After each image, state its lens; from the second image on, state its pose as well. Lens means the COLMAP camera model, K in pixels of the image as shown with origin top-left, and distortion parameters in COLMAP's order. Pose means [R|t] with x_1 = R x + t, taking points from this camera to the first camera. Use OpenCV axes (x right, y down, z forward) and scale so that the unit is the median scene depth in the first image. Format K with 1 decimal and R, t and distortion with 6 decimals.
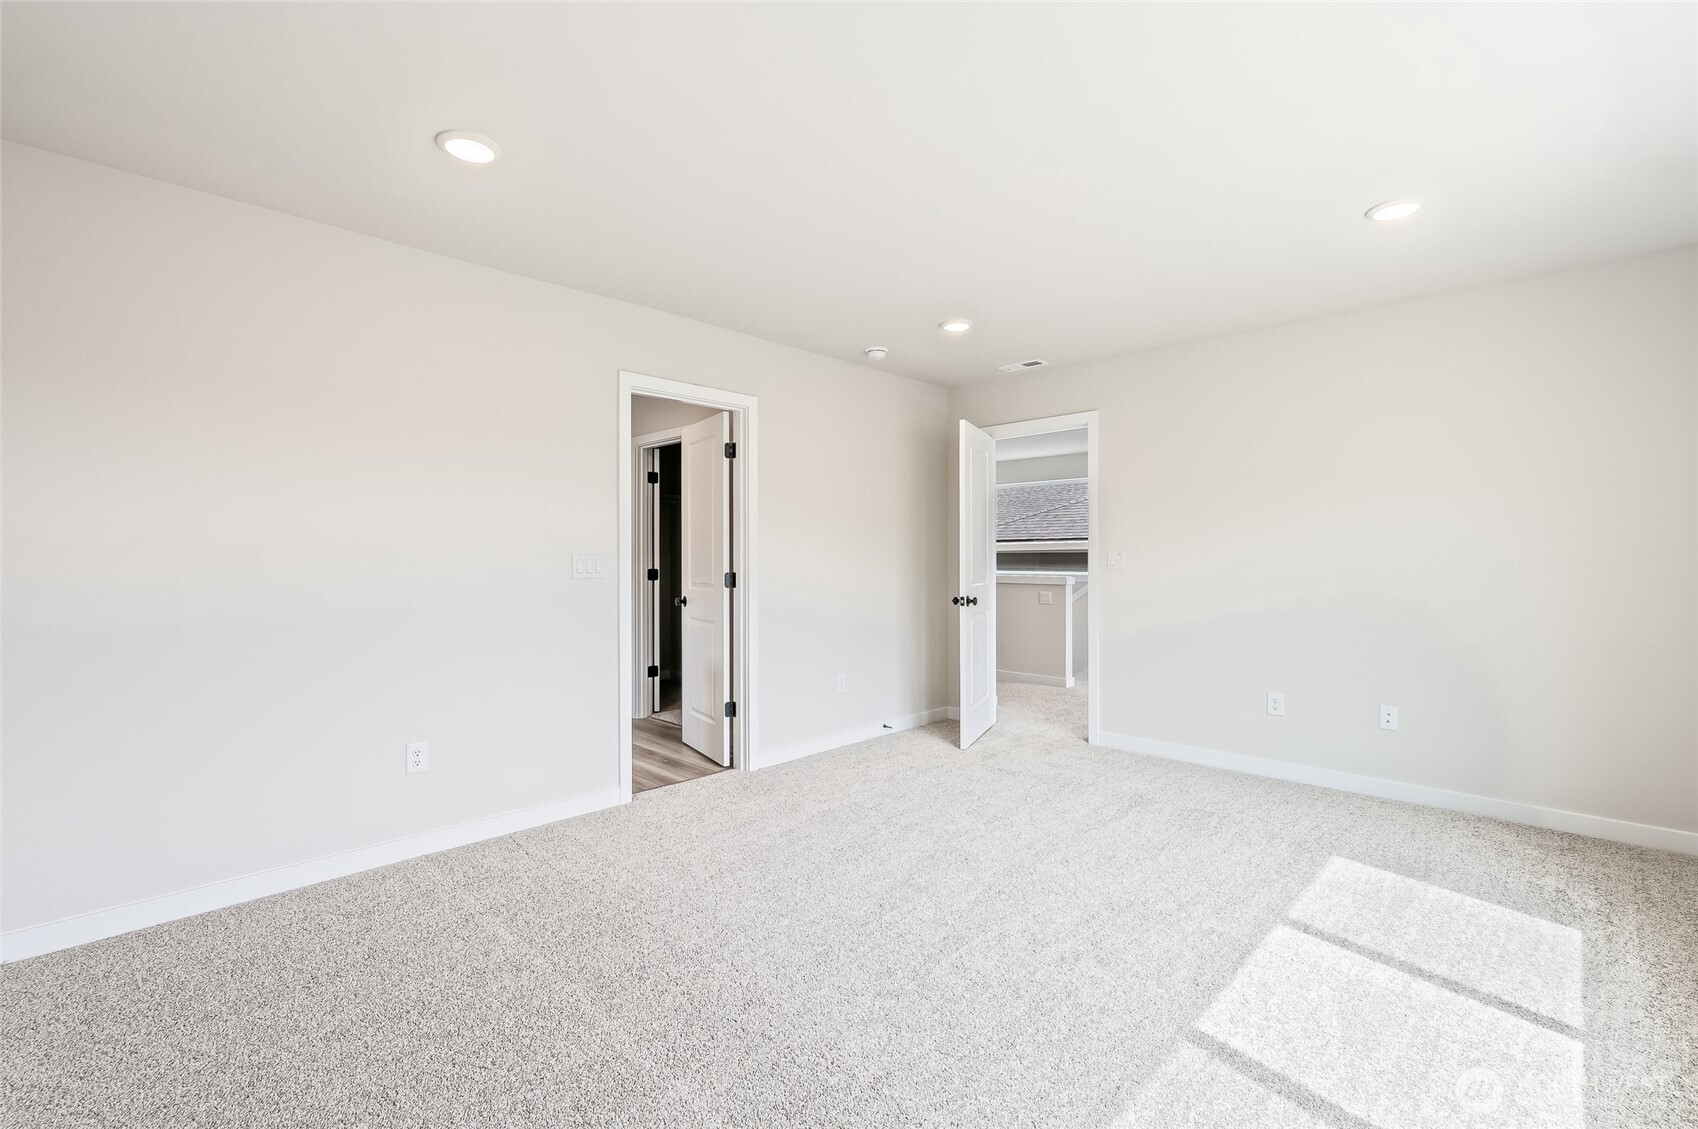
lens RADIAL K [[754.6, 0, 847.2], [0, 754.6, 553.9], [0, 0, 1]] dist [0.001154, -0.000513]
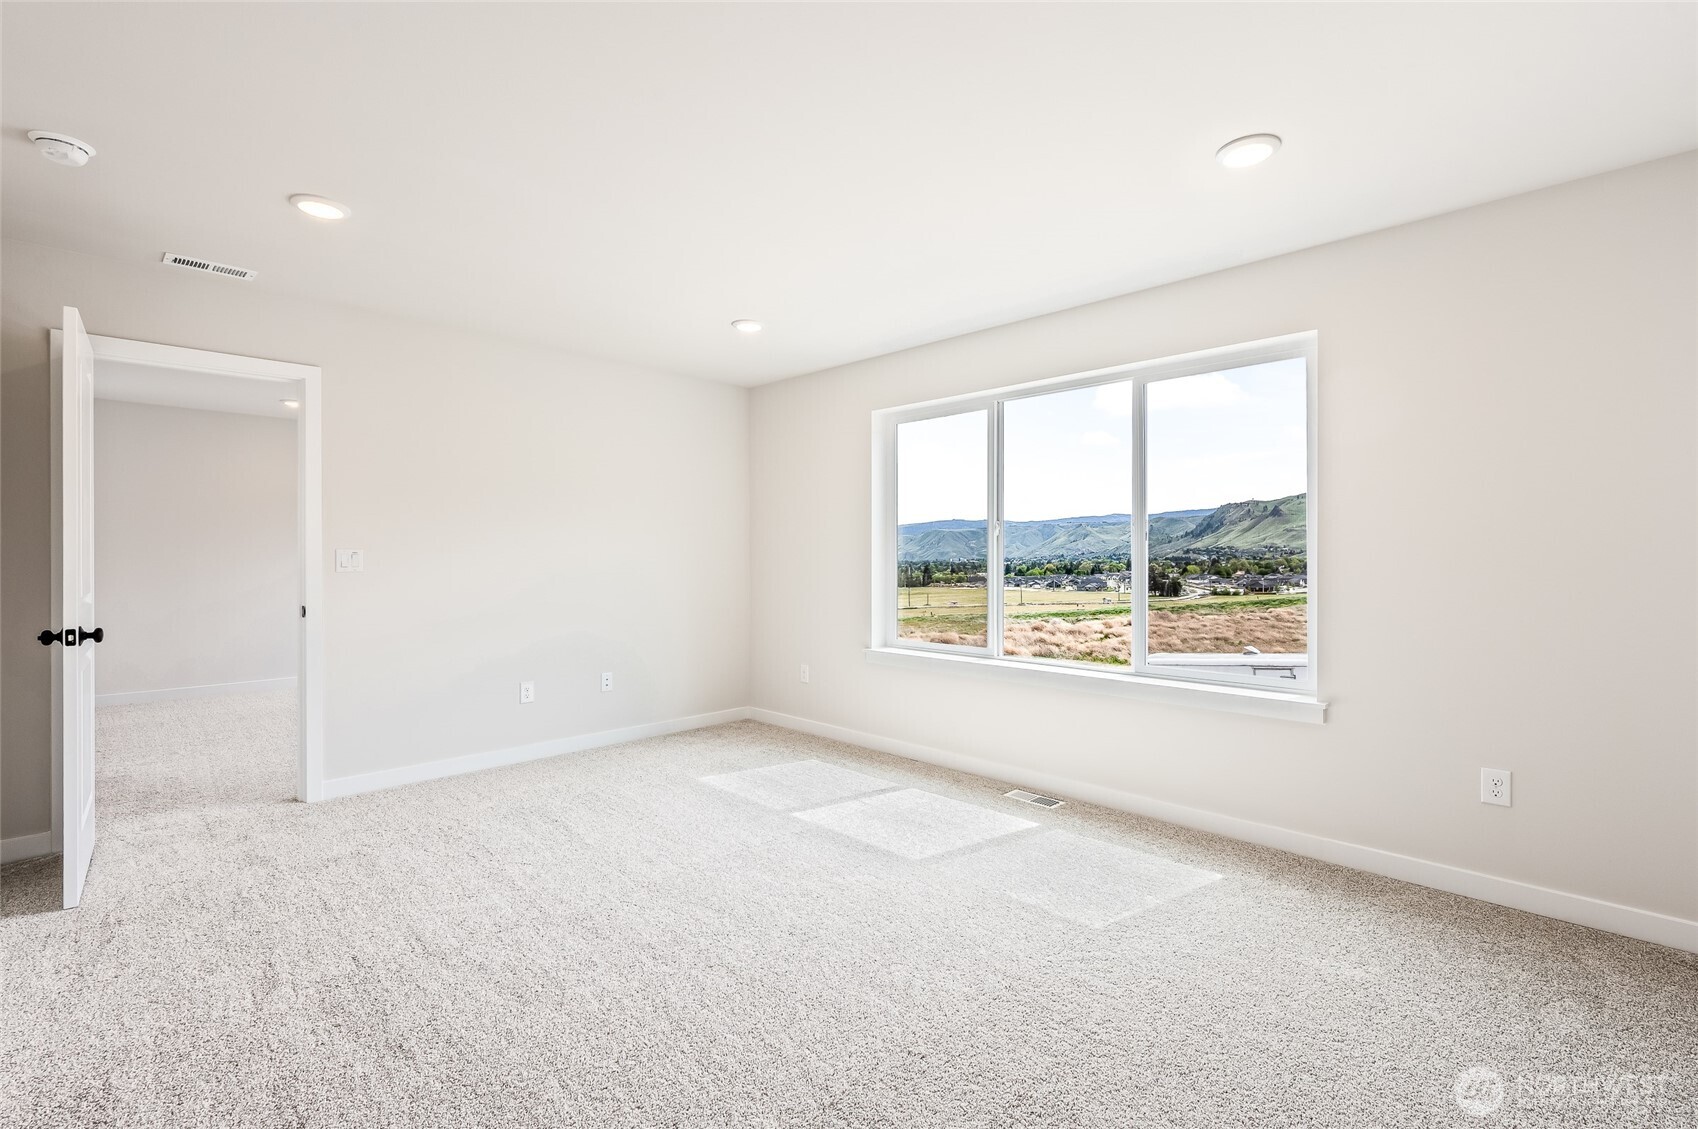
lens RADIAL K [[754.6, 0, 832.3], [0, 754.6, 553.4], [0, 0, 1]] dist [0.001154, -0.000513]
pose [[-0.013826, 0.004295, 0.999895, -0.442735], [-0.005146, 0.999977, -0.004366, 0.000810], [-0.999891, -0.005206, -0.013803, 0.484830]]
